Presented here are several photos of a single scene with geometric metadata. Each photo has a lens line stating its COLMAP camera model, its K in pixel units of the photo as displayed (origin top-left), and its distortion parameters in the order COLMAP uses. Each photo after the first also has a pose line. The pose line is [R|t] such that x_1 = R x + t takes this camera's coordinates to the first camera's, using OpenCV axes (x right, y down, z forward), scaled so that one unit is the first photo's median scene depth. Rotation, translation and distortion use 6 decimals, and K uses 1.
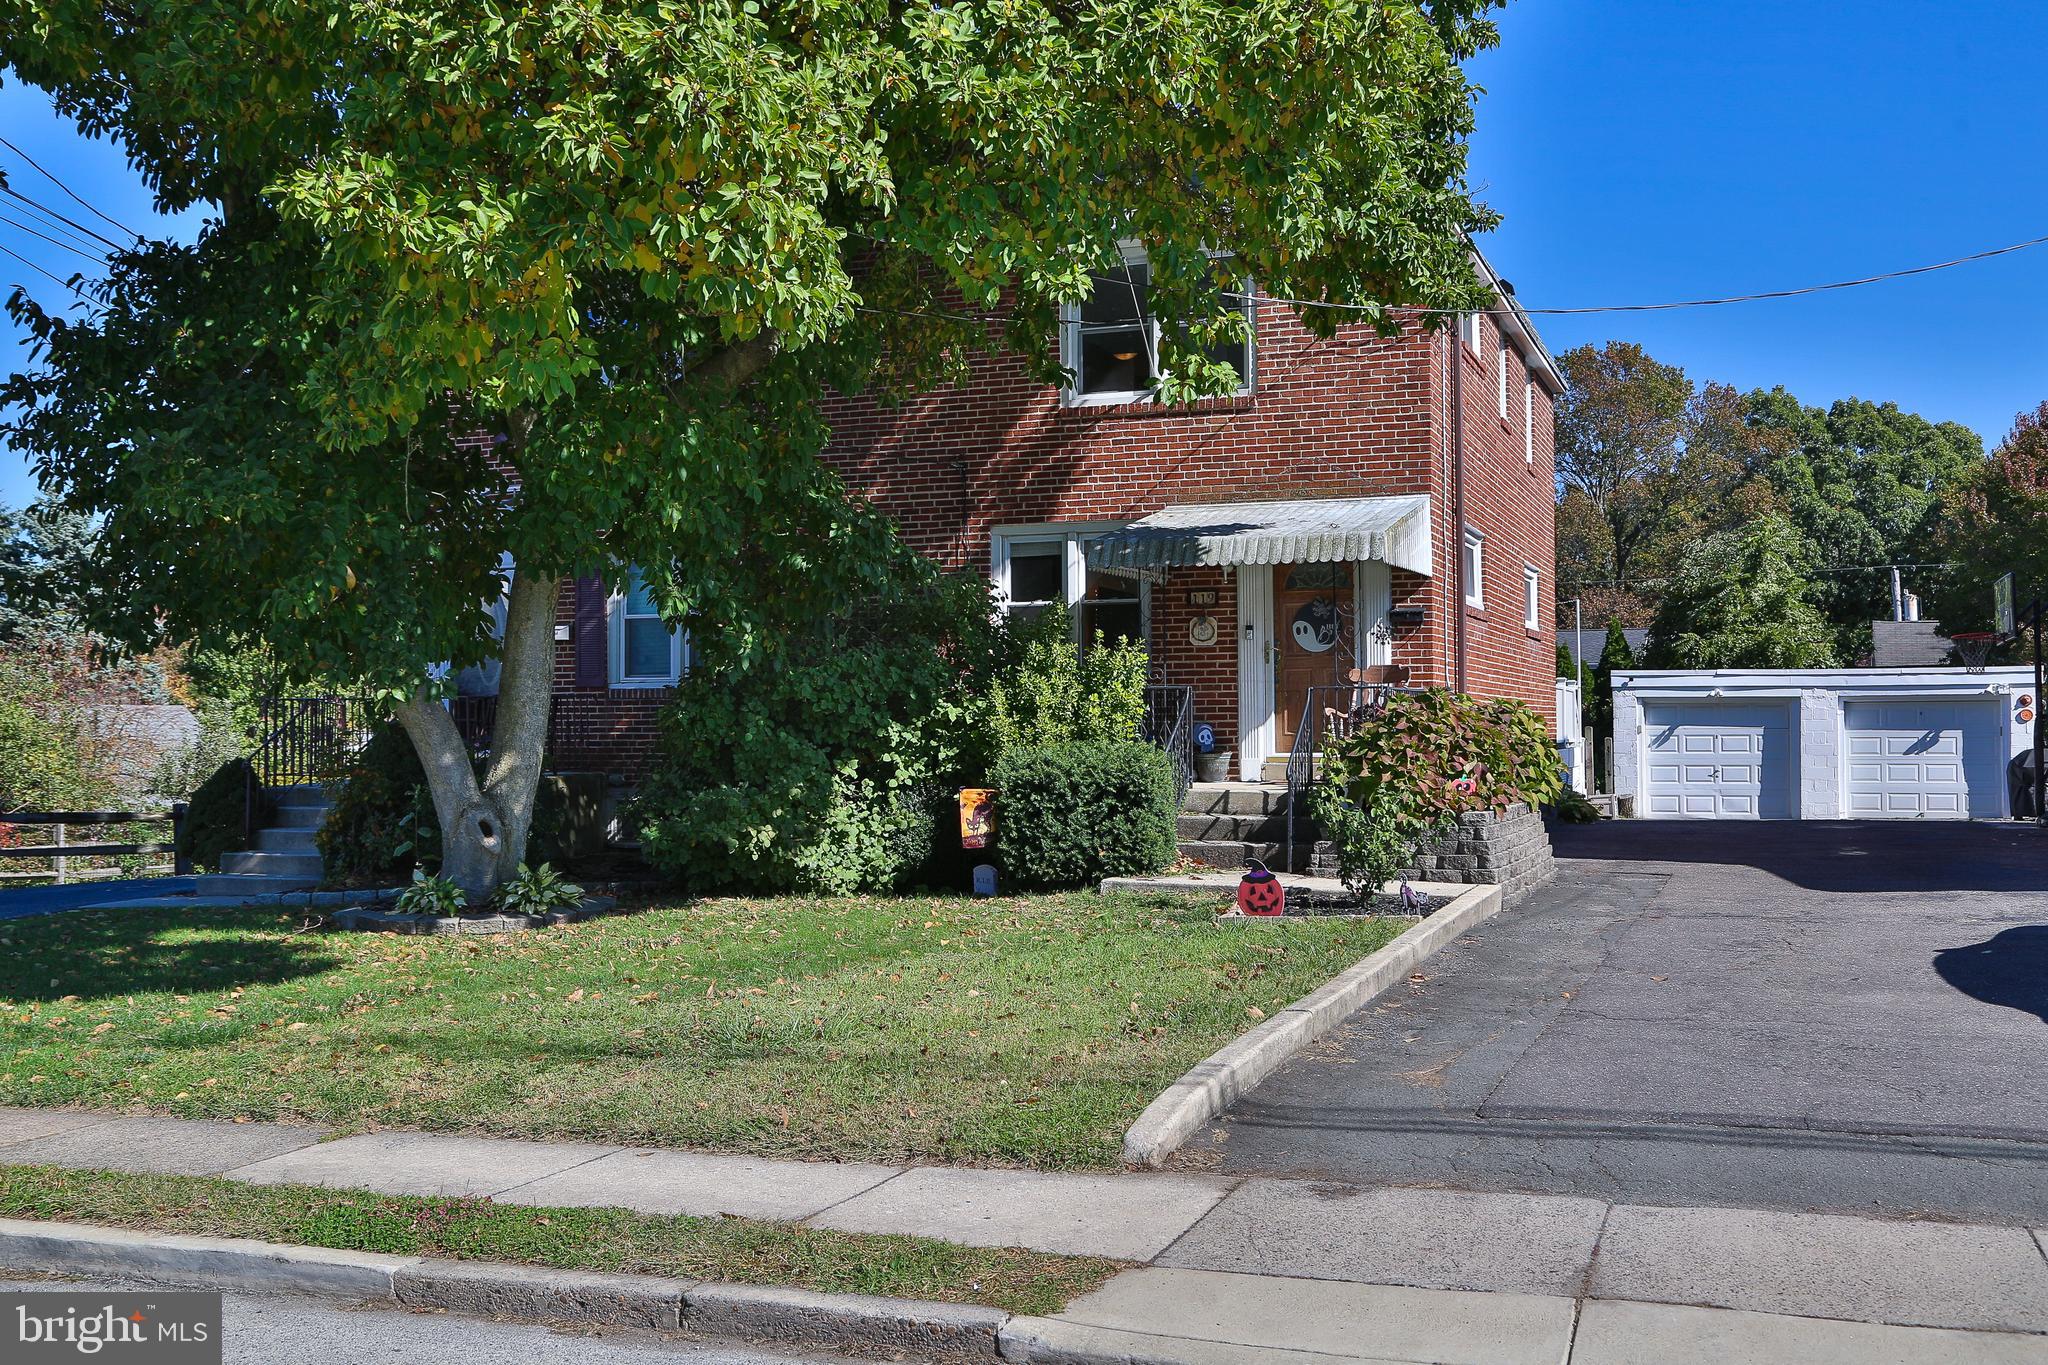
lens RADIAL K [[1911.4, 0, 1030.6], [0, 1911.4, 692.6], [0, 0, 1]] dist [0.008125, 0.000000]
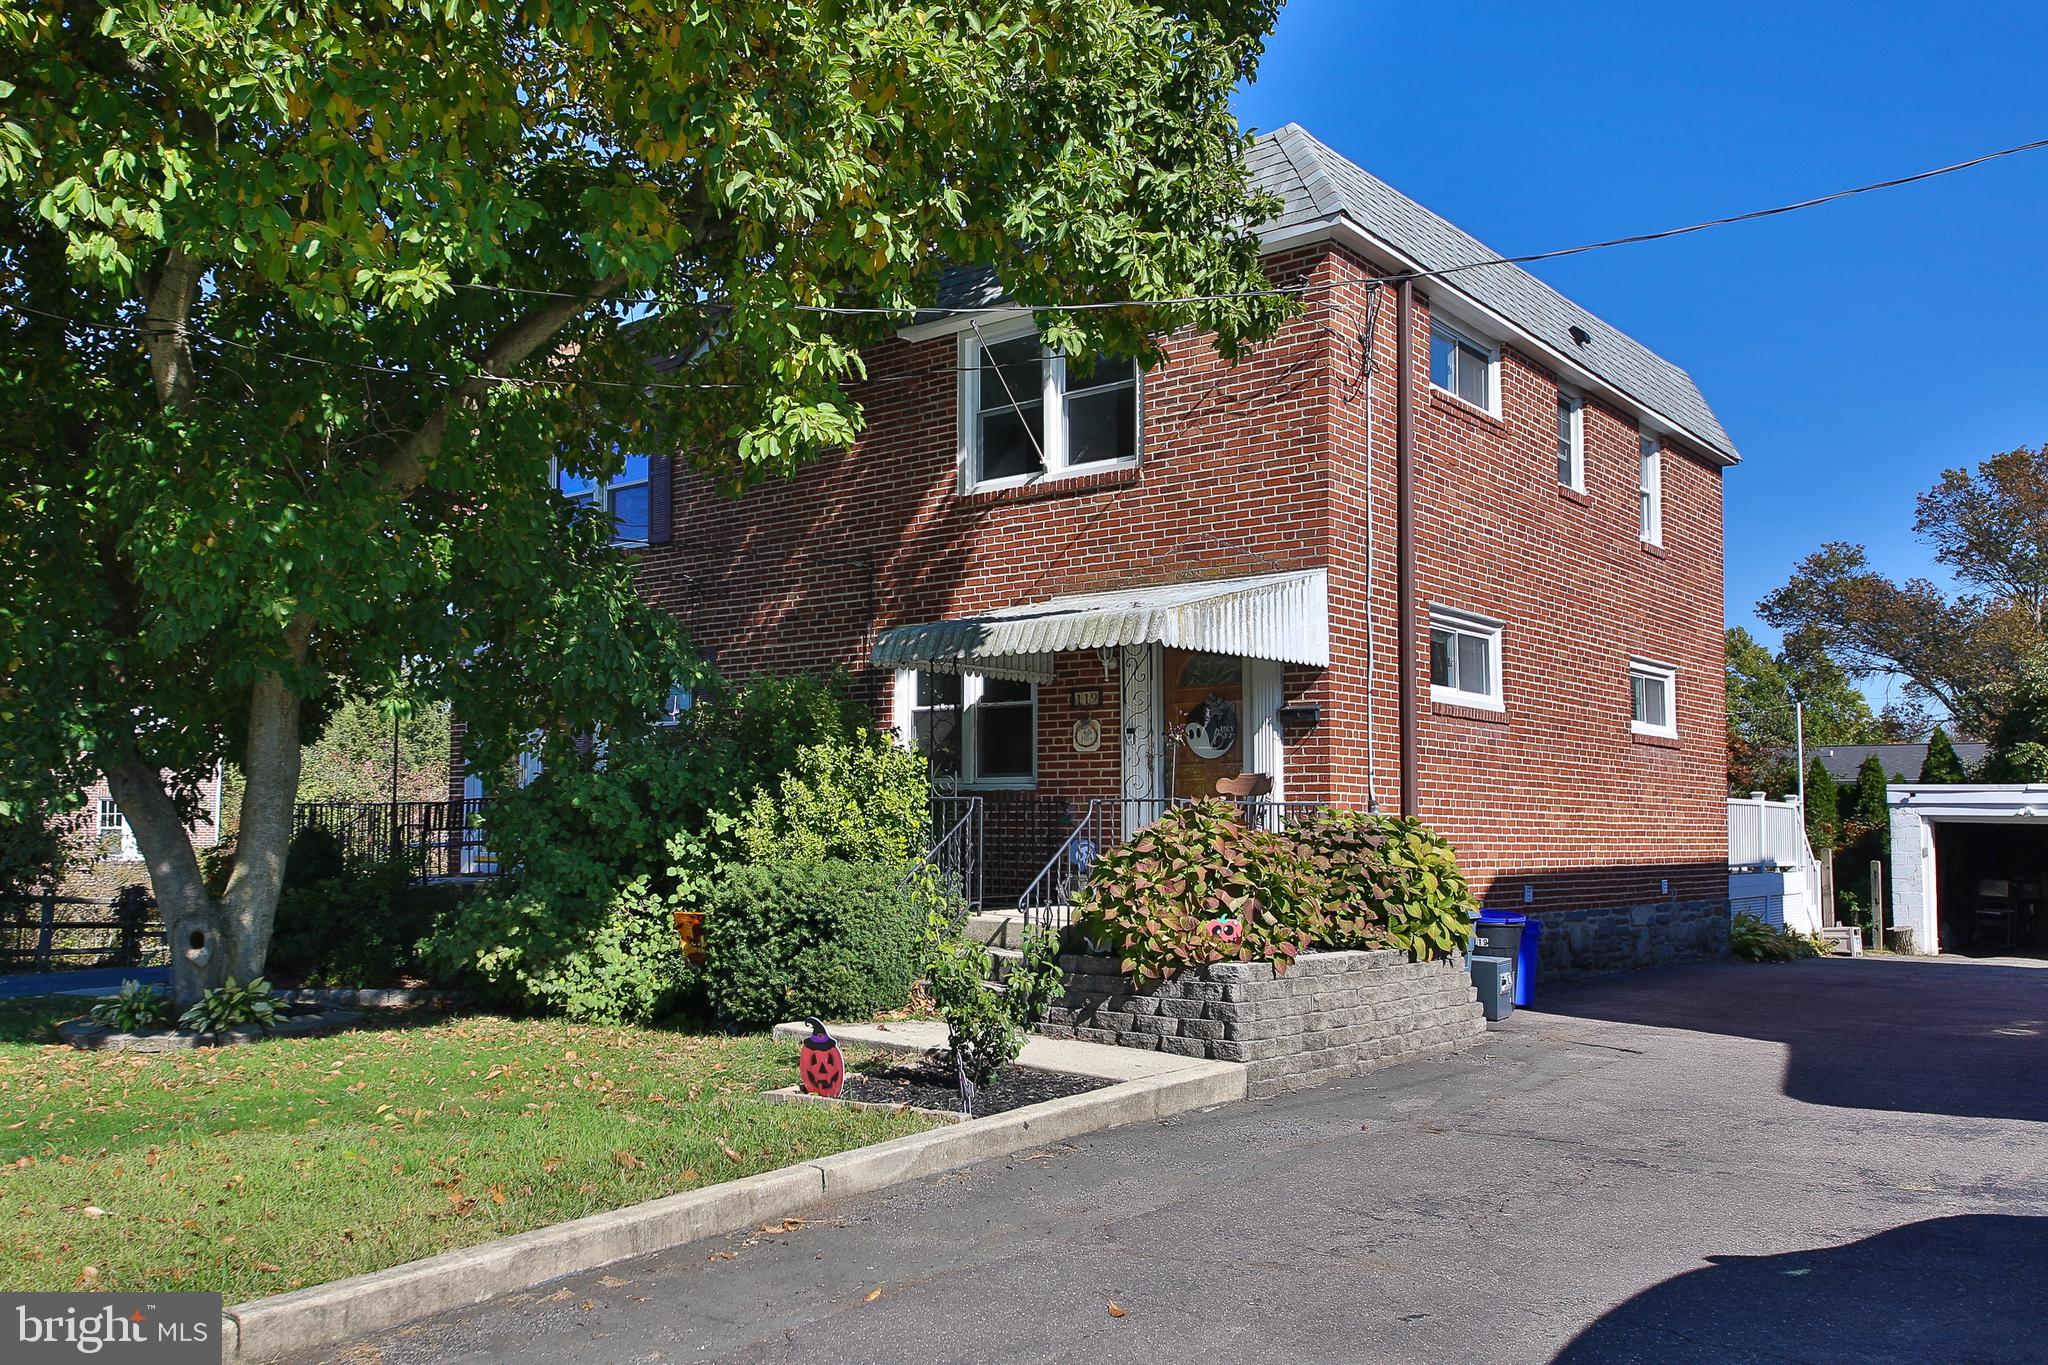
lens RADIAL K [[1589.3, 0, 877.7], [0, 1589.3, 746.1], [0, 0, 1]] dist [0.058312, -0.035598]
pose [[0.936669, -0.004563, -0.350186, 0.269960], [-0.007487, 0.999426, -0.033050, -0.002315], [0.350135, 0.033579, 0.936097, 0.287584]]
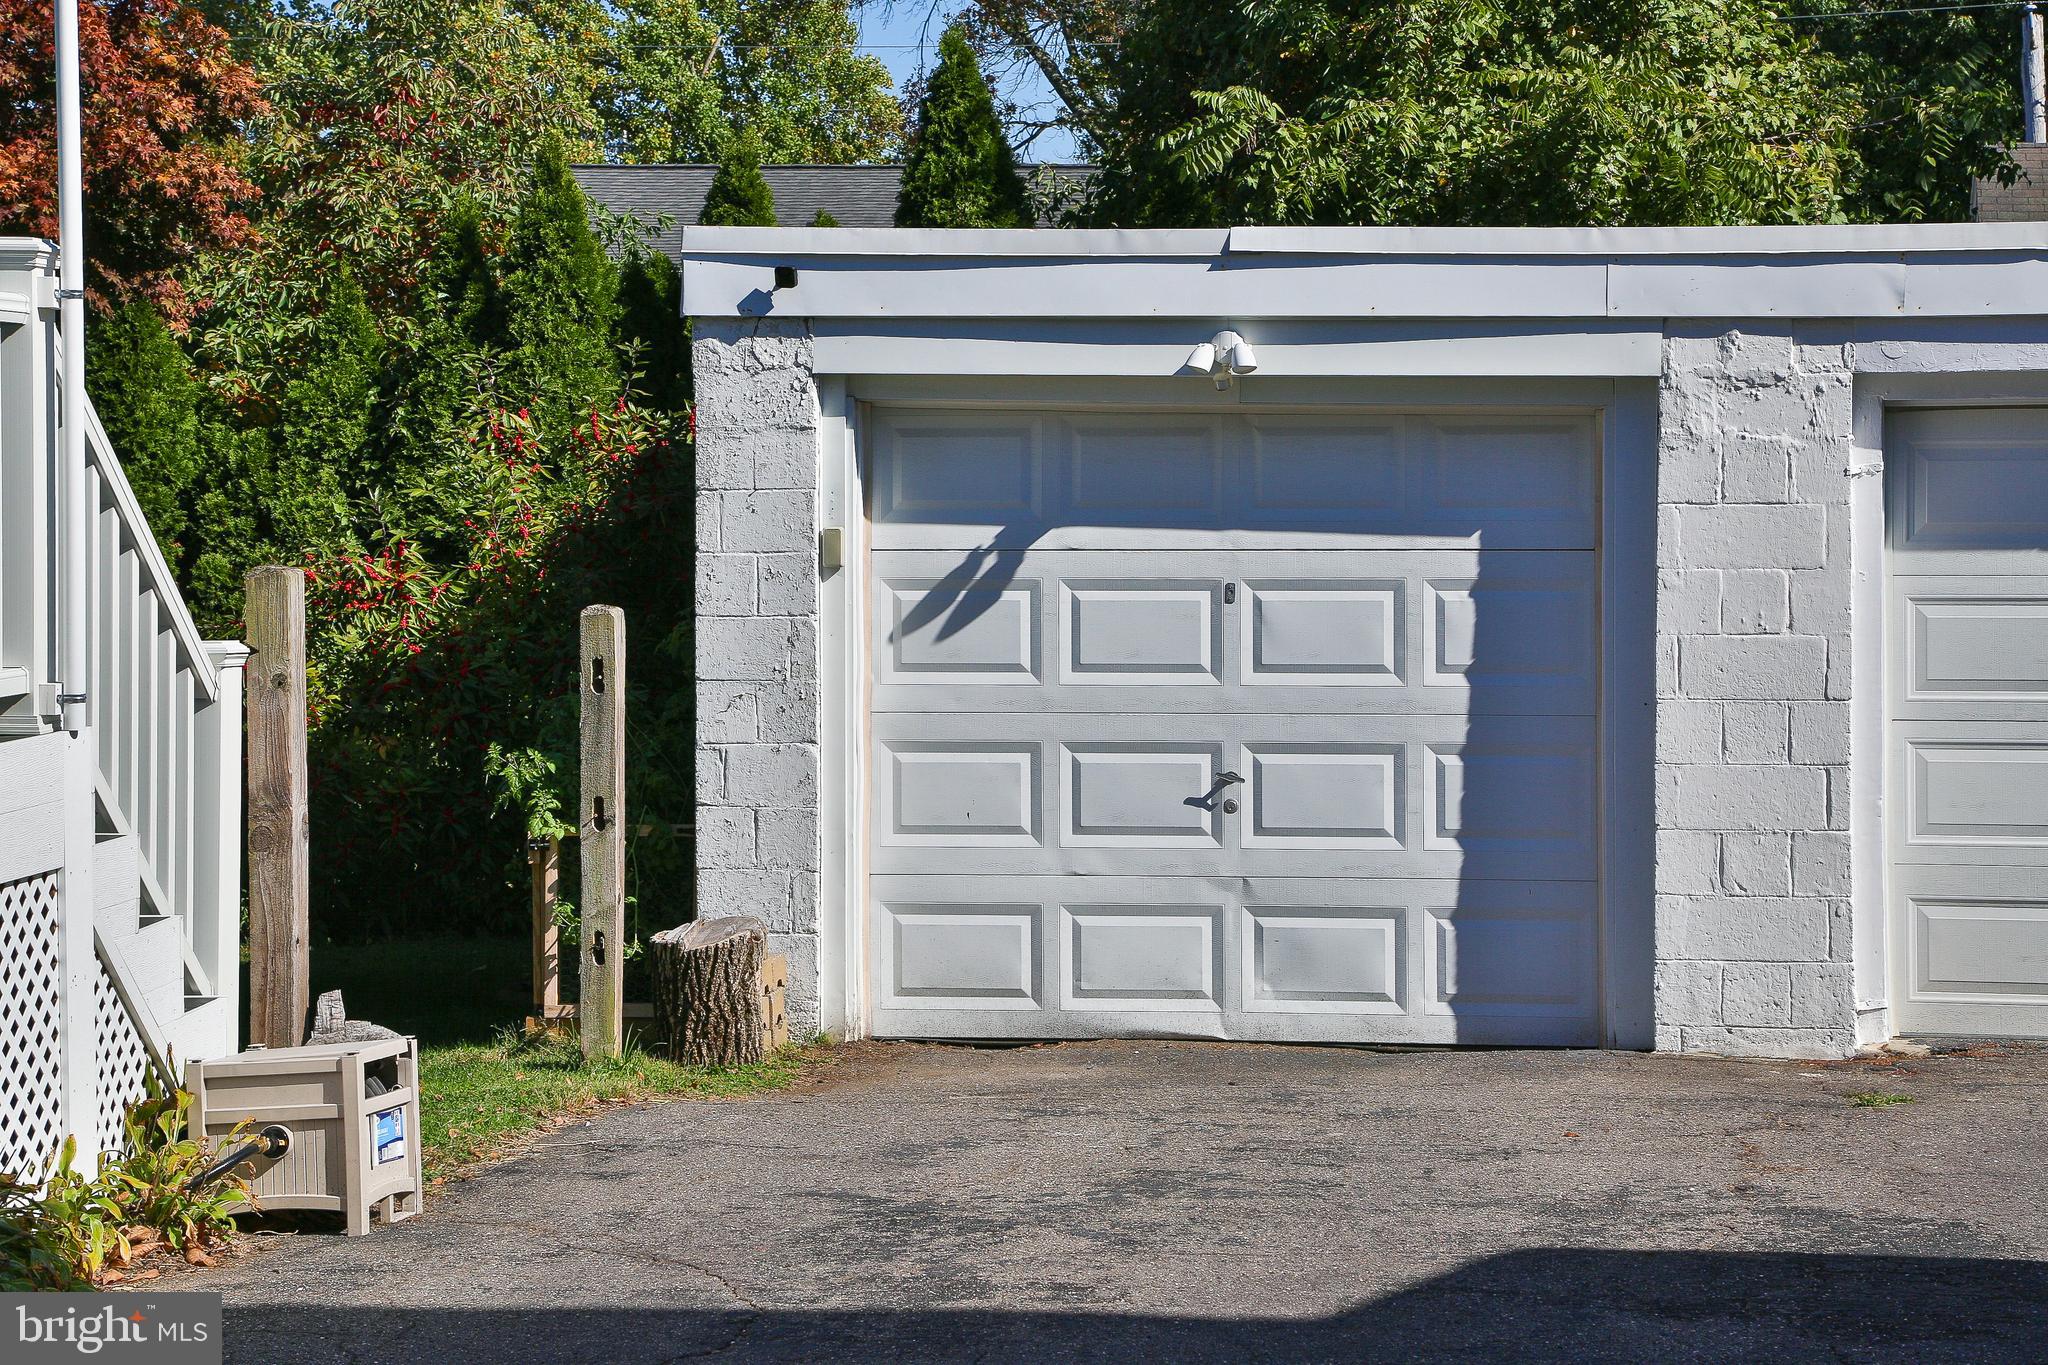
lens RADIAL K [[4534.5, 0, 993.8], [0, 4534.5, 554.5], [0, 0, 1]] dist [0.387473, 0.000000]
pose [[0.978053, 0.001043, 0.208353, 0.509029], [-0.010019, 0.999066, 0.042028, 0.002472], [-0.208114, -0.043193, 0.977150, 1.196678]]
